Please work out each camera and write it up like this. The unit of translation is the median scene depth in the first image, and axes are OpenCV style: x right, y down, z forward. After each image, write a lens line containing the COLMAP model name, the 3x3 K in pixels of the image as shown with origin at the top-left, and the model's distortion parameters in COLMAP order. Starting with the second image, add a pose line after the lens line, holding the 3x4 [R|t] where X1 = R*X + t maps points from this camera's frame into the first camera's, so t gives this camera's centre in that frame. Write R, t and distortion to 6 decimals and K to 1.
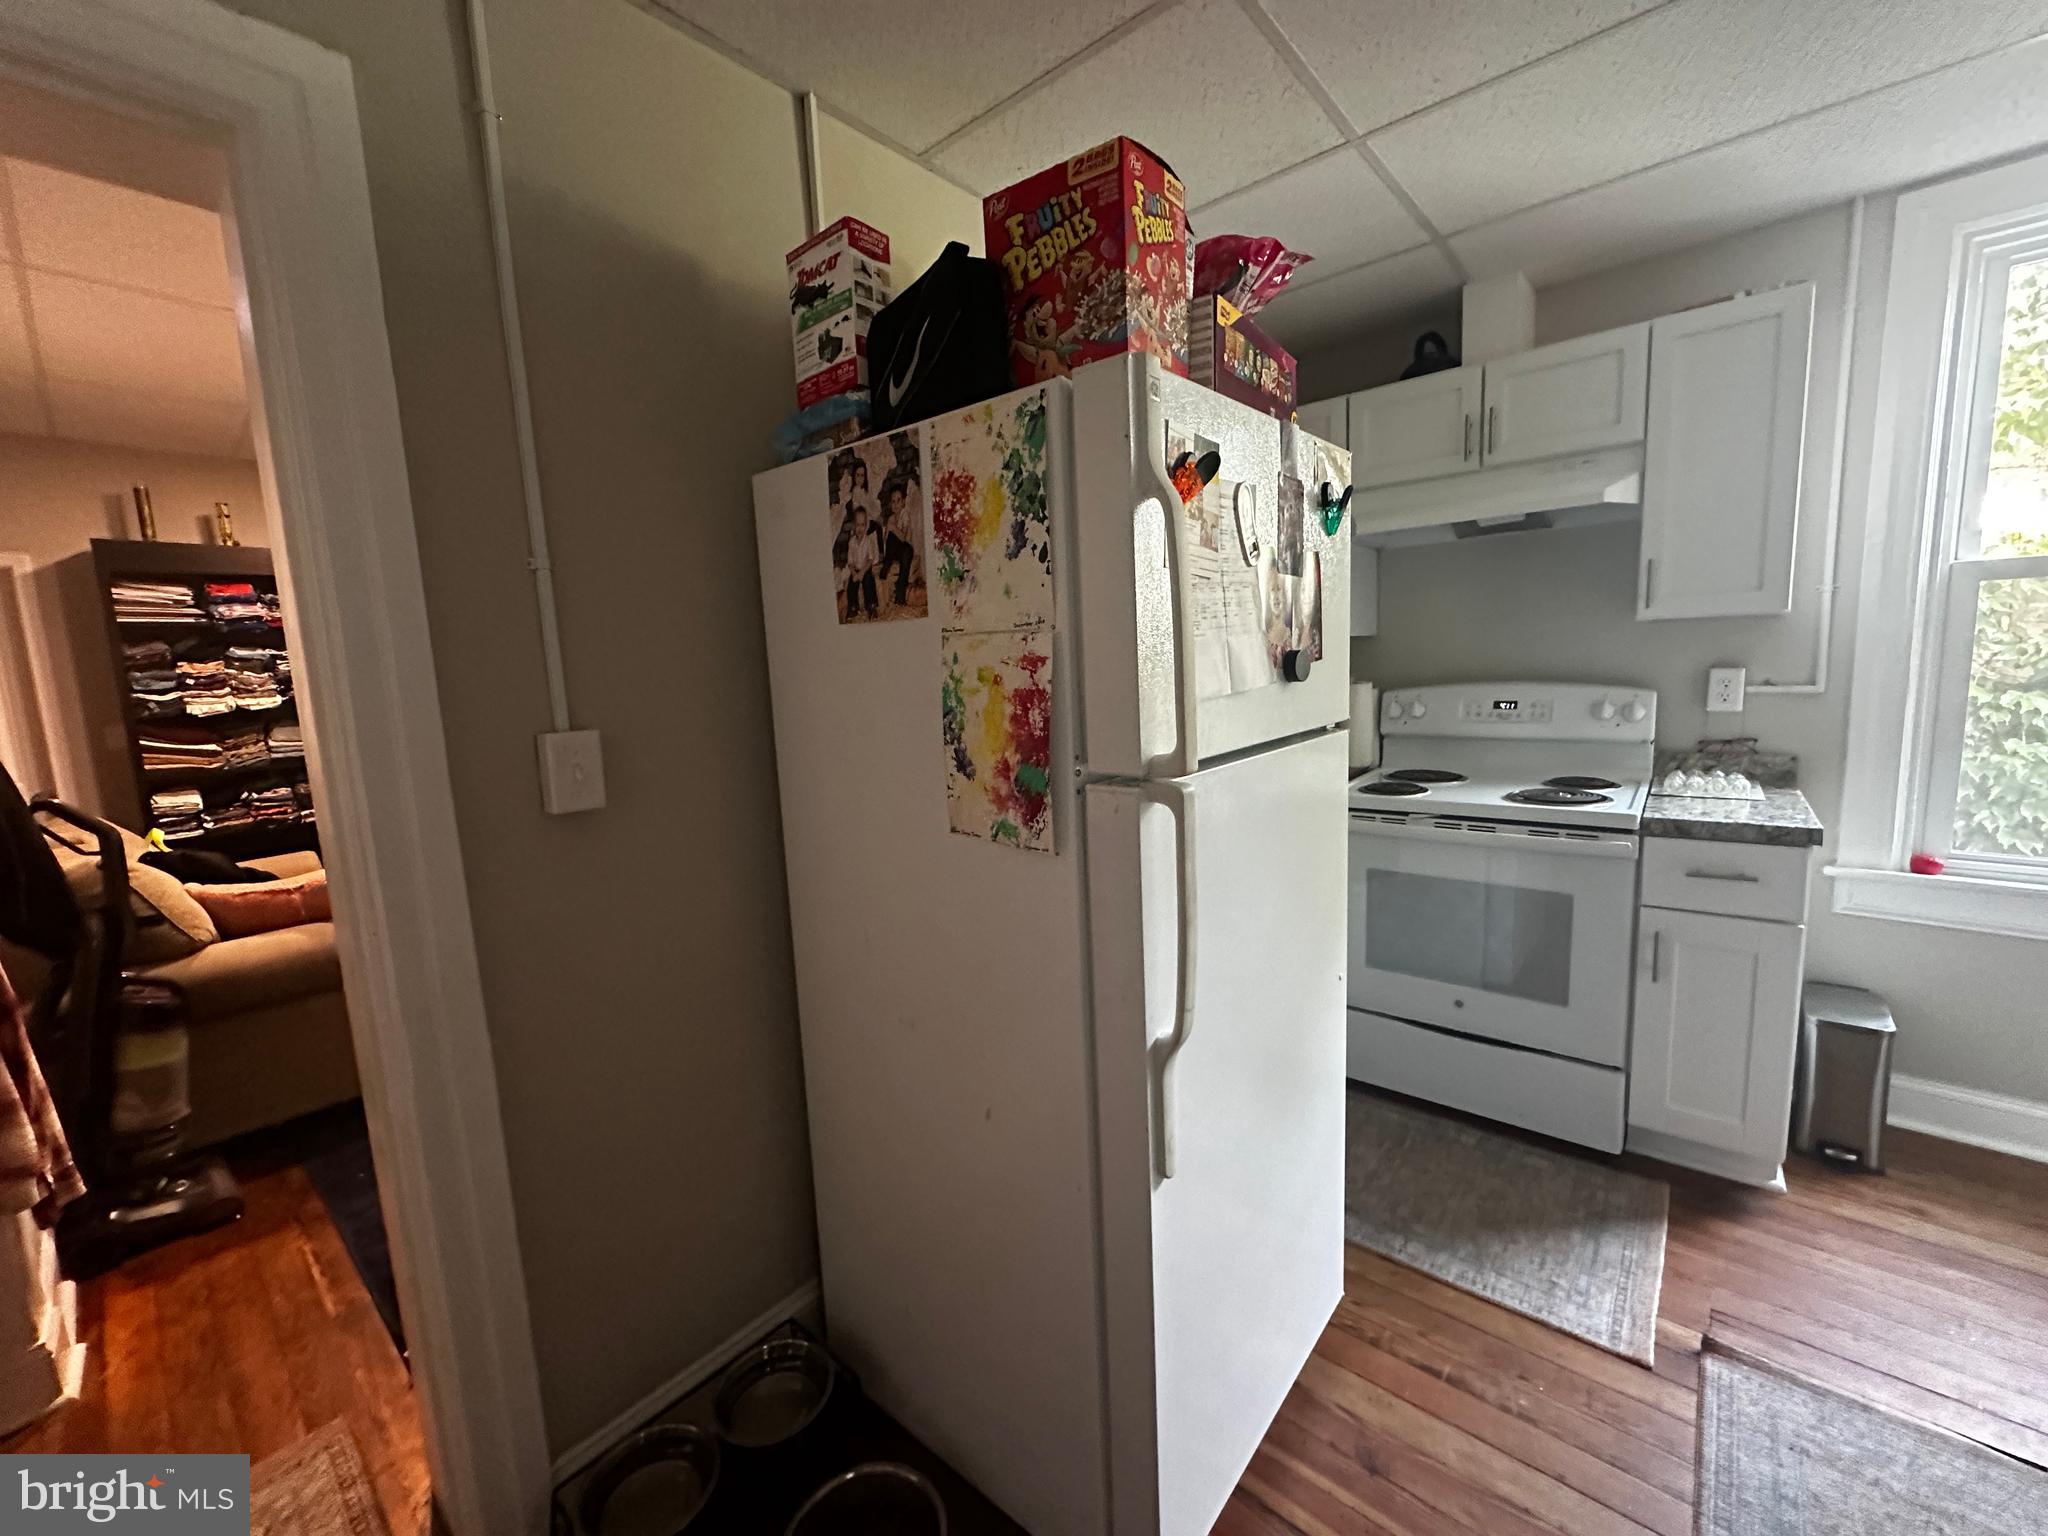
lens RADIAL K [[816.4, 0, 1024.7], [0, 816.4, 767.2], [0, 0, 1]] dist [-0.004465, 0.001087]
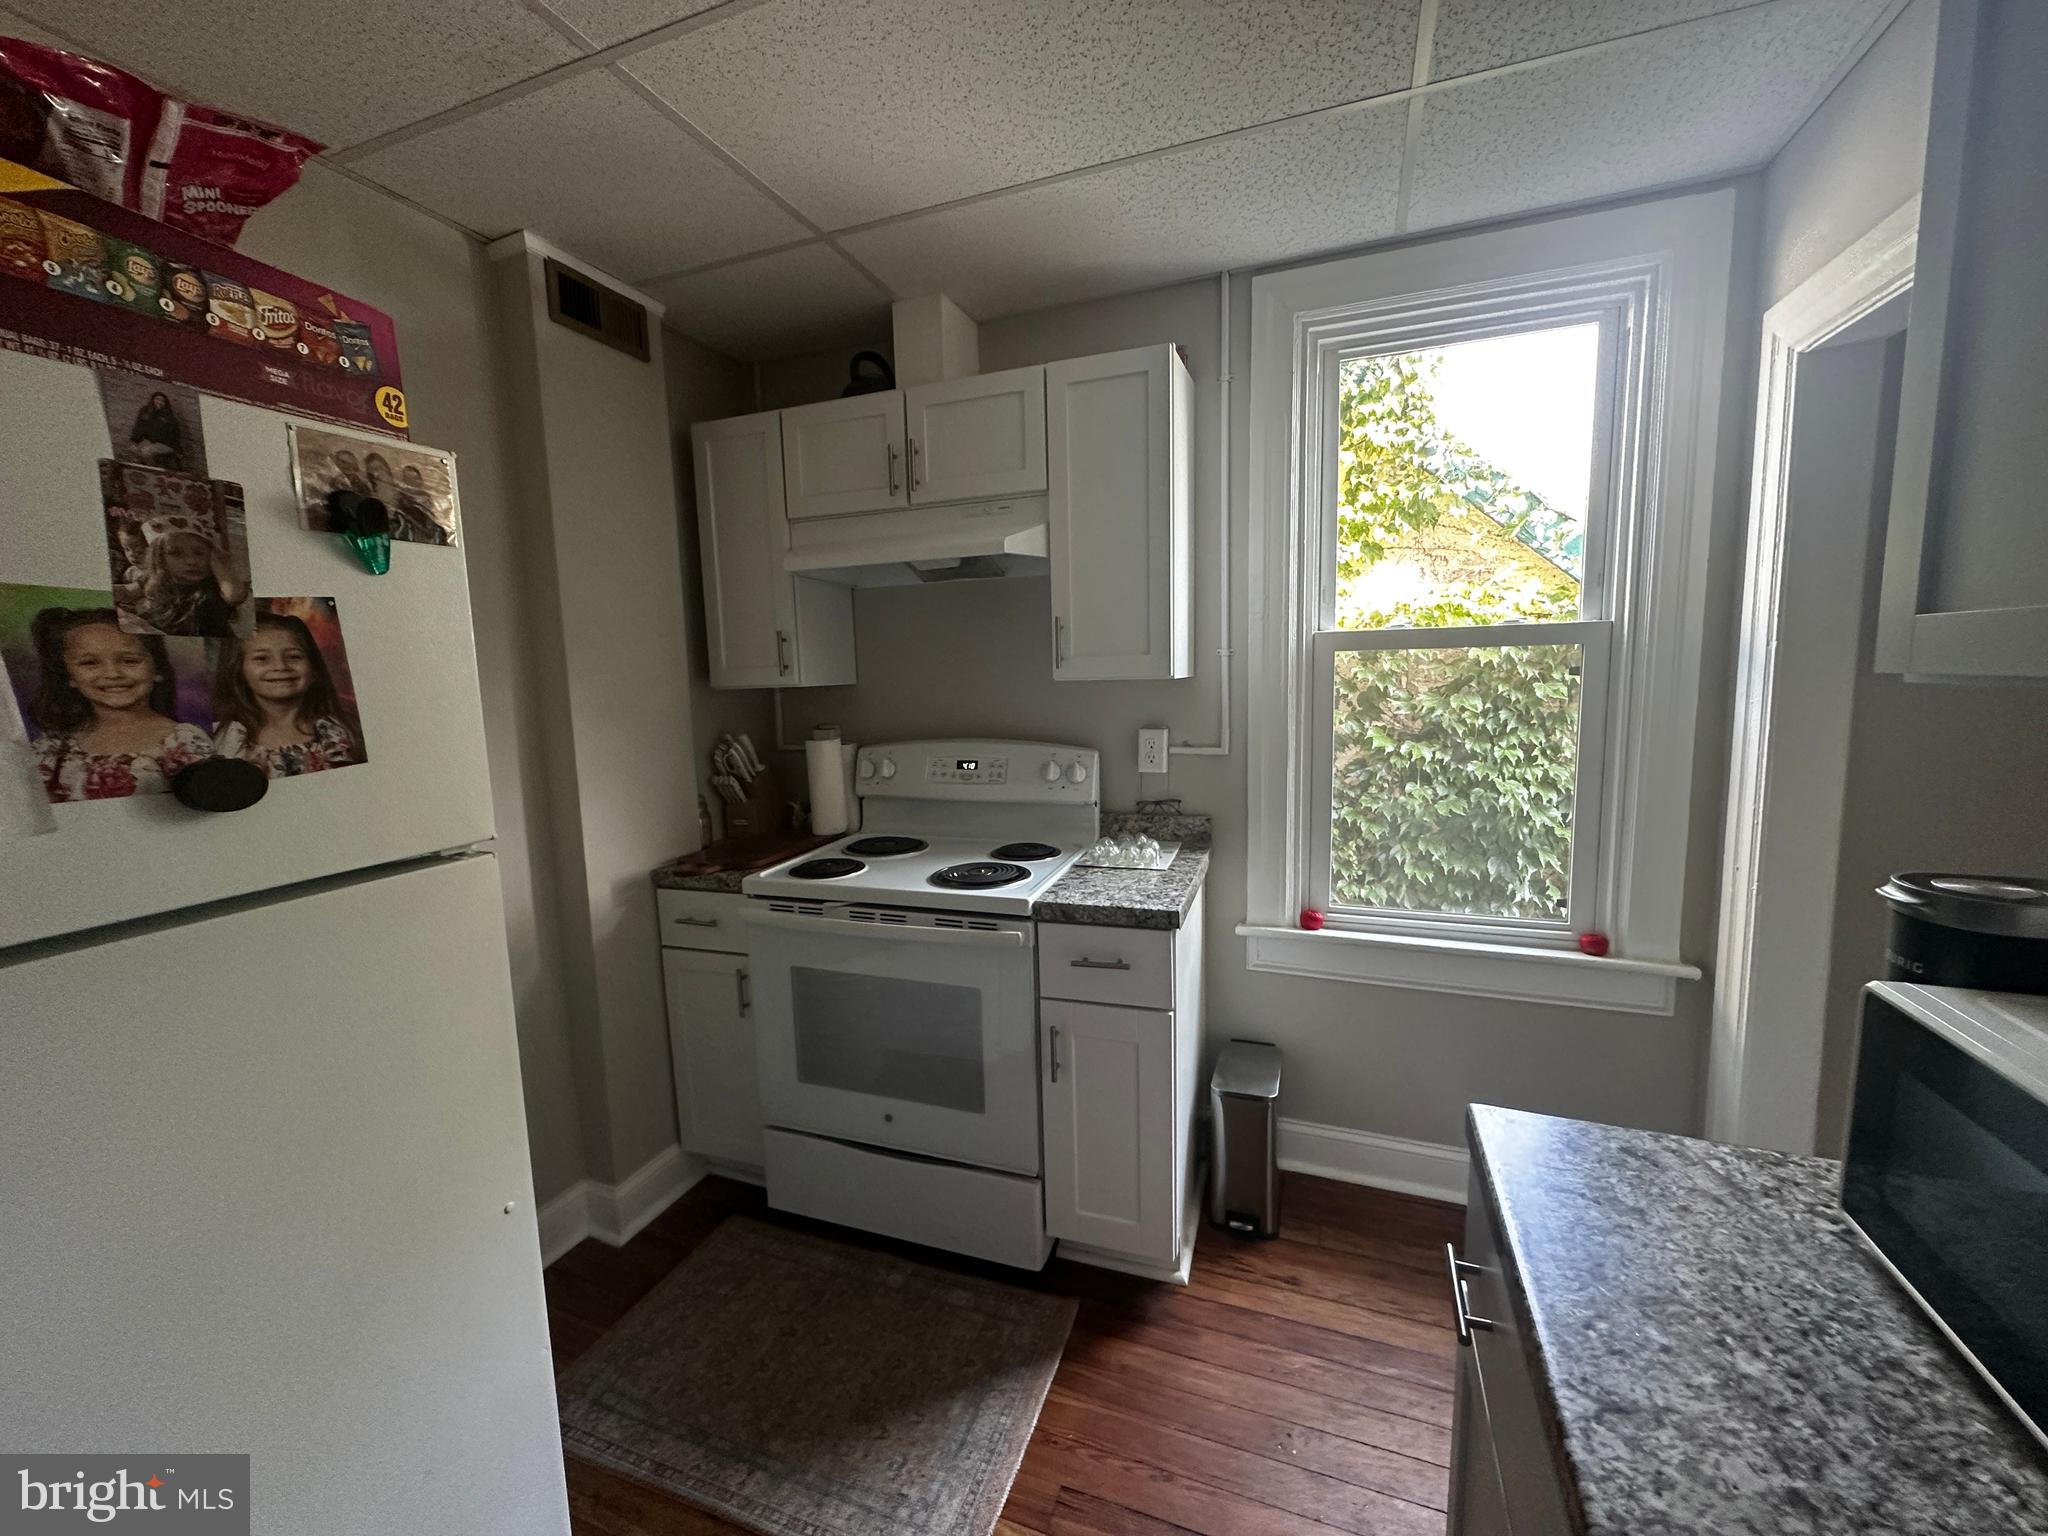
lens RADIAL K [[816.4, 0, 1024.0], [0, 816.4, 766.0], [0, 0, 1]] dist [-0.004465, 0.001087]
pose [[0.939469, -0.019085, 0.342102, 0.430385], [0.028299, 0.999358, -0.021962, -0.067787], [-0.341463, 0.030313, 0.939406, 0.144749]]
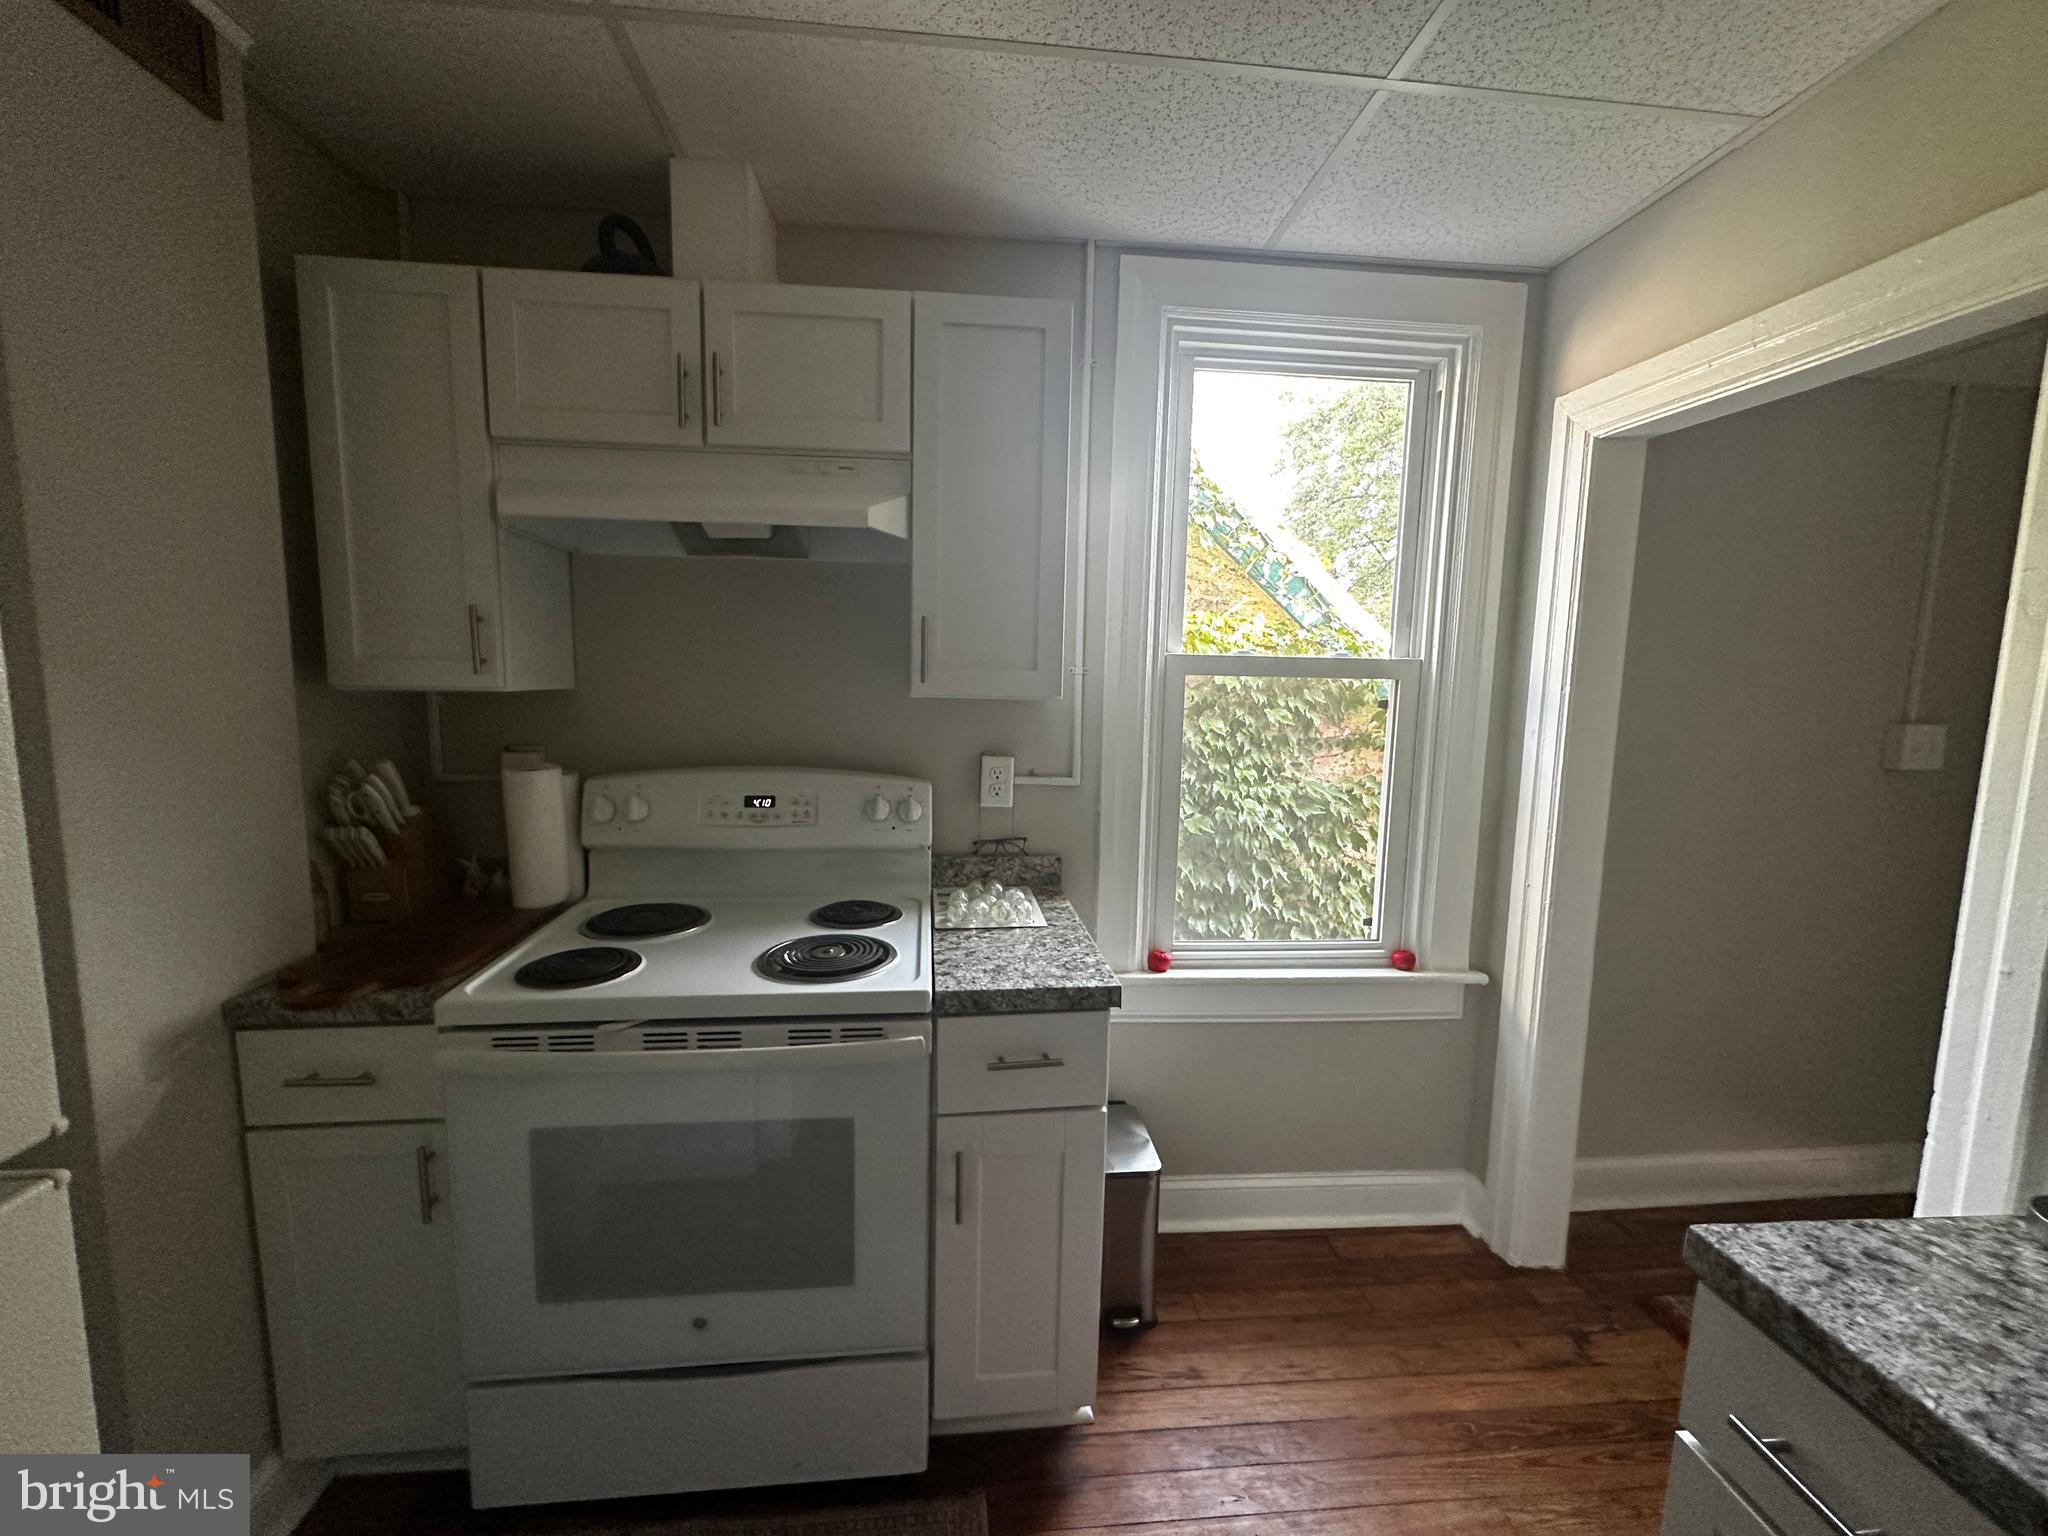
lens RADIAL K [[816.4, 0, 1021.1], [0, 816.4, 766.0], [0, 0, 1]] dist [-0.004465, 0.001087]
pose [[0.693807, -0.020900, 0.719858, 0.312470], [0.043368, 0.998977, -0.012795, -0.113437], [-0.718854, 0.040097, 0.694004, 0.454799]]
